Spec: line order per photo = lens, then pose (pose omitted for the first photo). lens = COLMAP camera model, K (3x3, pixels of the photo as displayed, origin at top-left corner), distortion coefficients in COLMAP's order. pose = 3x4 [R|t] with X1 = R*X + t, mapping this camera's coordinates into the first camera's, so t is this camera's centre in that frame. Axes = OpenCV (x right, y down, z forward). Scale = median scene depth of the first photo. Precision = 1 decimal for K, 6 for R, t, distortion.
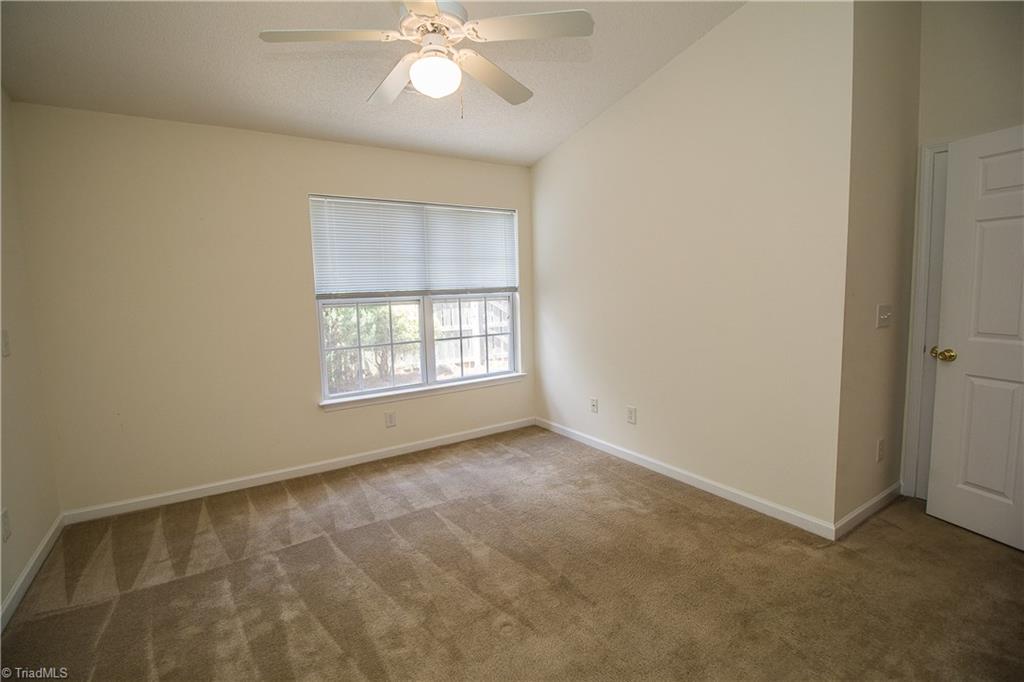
lens RADIAL K [[471.9, 0, 510.7], [0, 471.9, 335.8], [0, 0, 1]] dist [-0.004097, -0.009855]
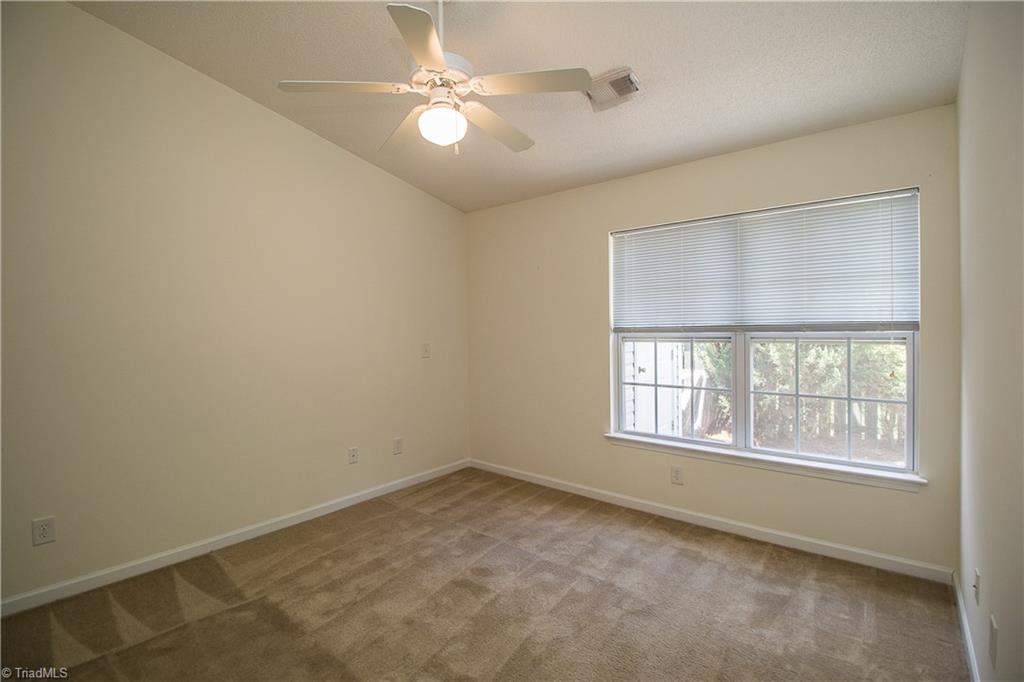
lens RADIAL K [[471.9, 0, 508.3], [0, 471.9, 338.8], [0, 0, 1]] dist [-0.004097, -0.009855]
pose [[0.300666, 0.044574, -0.952687, 0.491337], [-0.094697, 0.995366, 0.016685, -0.058237], [0.949017, 0.085200, 0.303494, 0.462027]]
